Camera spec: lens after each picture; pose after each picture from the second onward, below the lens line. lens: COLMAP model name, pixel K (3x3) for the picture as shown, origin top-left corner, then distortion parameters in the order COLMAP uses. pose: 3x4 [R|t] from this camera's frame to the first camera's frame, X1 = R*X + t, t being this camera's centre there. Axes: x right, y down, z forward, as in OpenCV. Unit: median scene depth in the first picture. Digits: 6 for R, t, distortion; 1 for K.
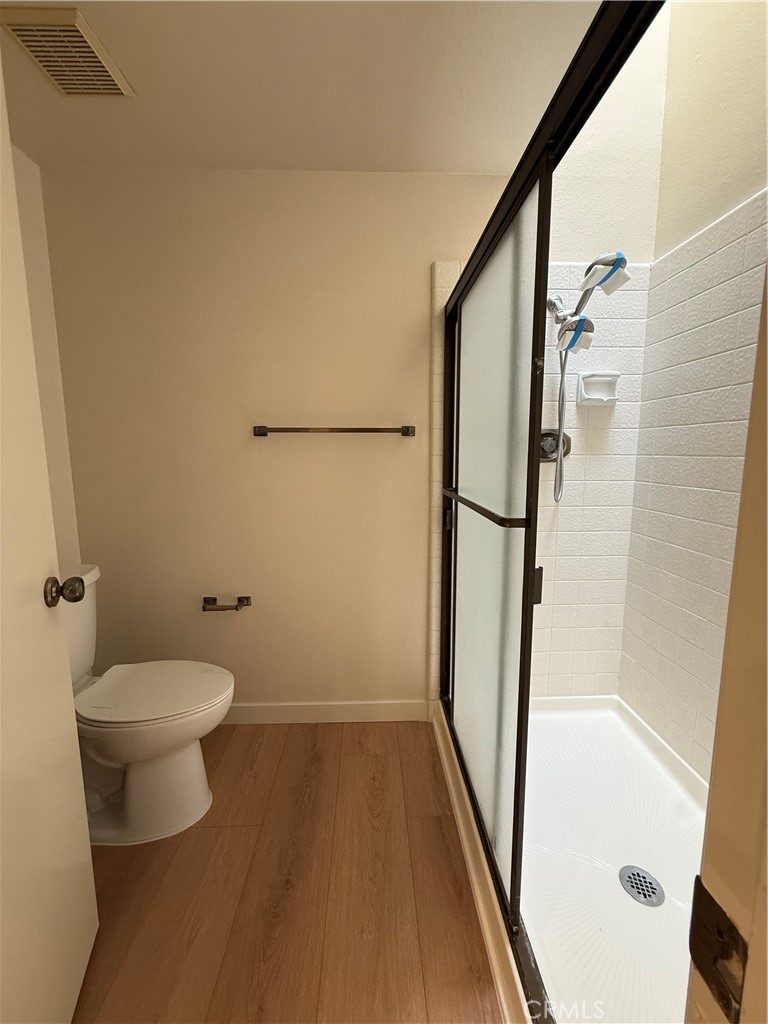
lens RADIAL K [[406.8, 0, 379.1], [0, 406.8, 510.1], [0, 0, 1]] dist [0.000512, -0.000234]
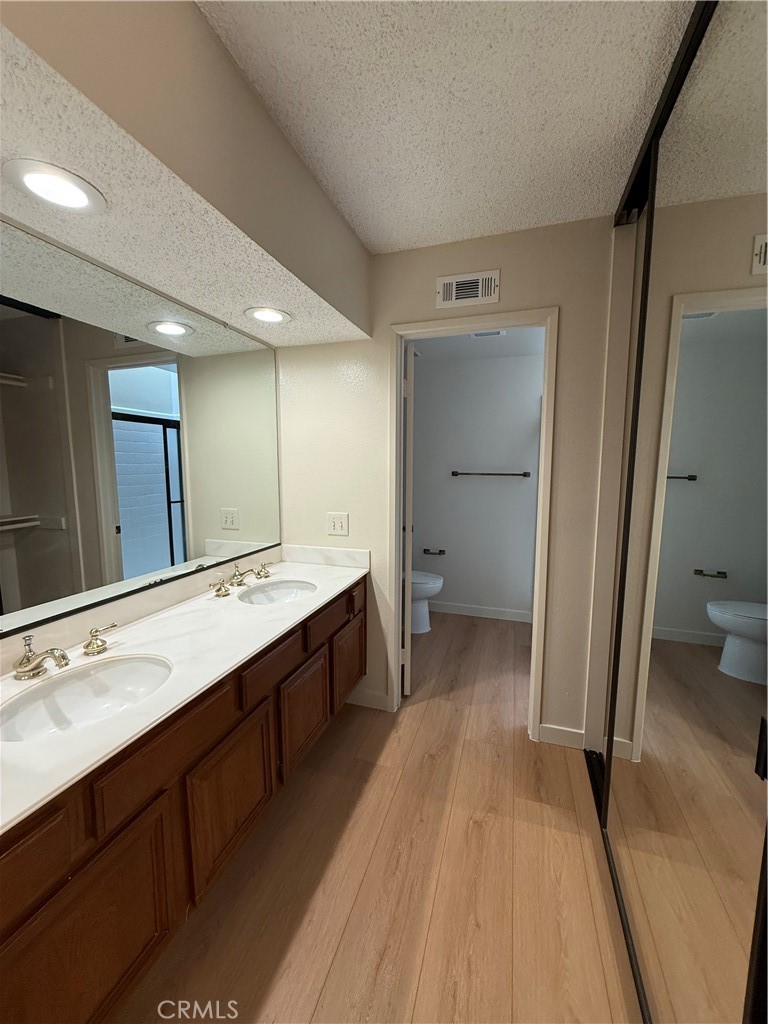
lens RADIAL K [[406.8, 0, 378.1], [0, 406.8, 510.6], [0, 0, 1]] dist [0.000512, -0.000234]
pose [[0.939570, 0.045125, -0.339370, 0.074211], [-0.050271, 0.998715, -0.006383, 0.039480], [0.338646, 0.023057, 0.940631, -1.224557]]
